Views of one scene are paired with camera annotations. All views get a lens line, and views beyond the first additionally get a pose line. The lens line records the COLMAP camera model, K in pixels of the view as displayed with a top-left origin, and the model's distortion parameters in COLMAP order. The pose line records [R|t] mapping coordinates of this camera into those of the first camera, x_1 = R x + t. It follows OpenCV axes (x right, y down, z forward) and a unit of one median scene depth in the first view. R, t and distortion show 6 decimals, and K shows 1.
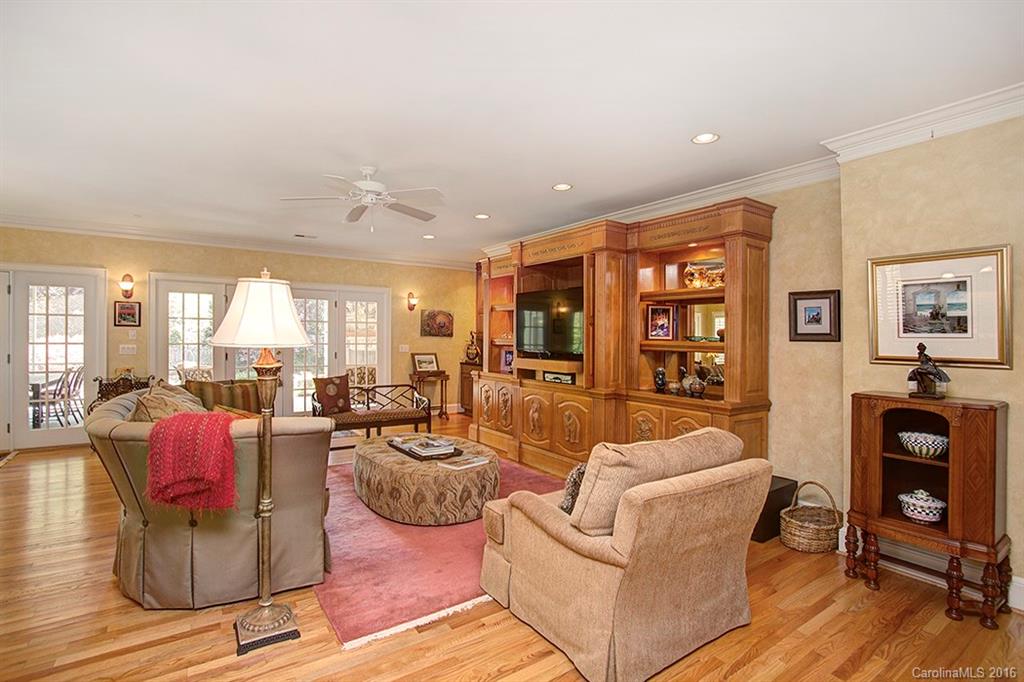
lens RADIAL K [[498.0, 0, 512.0], [0, 498.0, 341.0], [0, 0, 1]] dist [-0.002915, 0.000370]
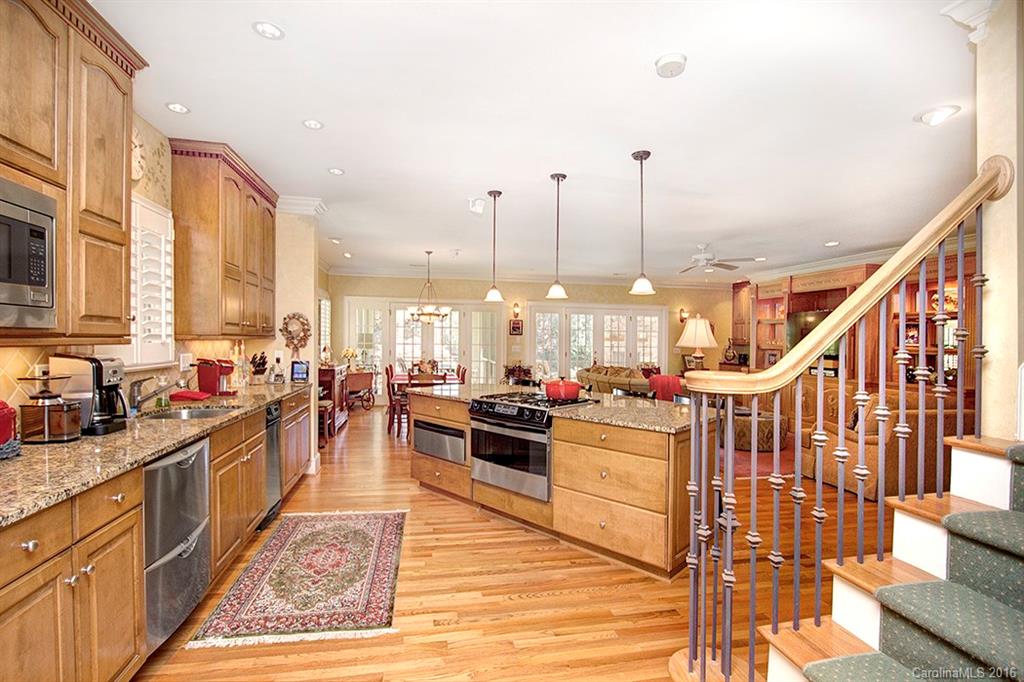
lens RADIAL K [[498.0, 0, 512.0], [0, 498.0, 341.0], [0, 0, 1]] dist [-0.002915, 0.000370]
pose [[0.921987, 0.006845, -0.387161, -0.132680], [-0.010257, 0.999925, -0.006746, 0.002502], [0.387085, 0.010191, 0.921988, -0.491616]]
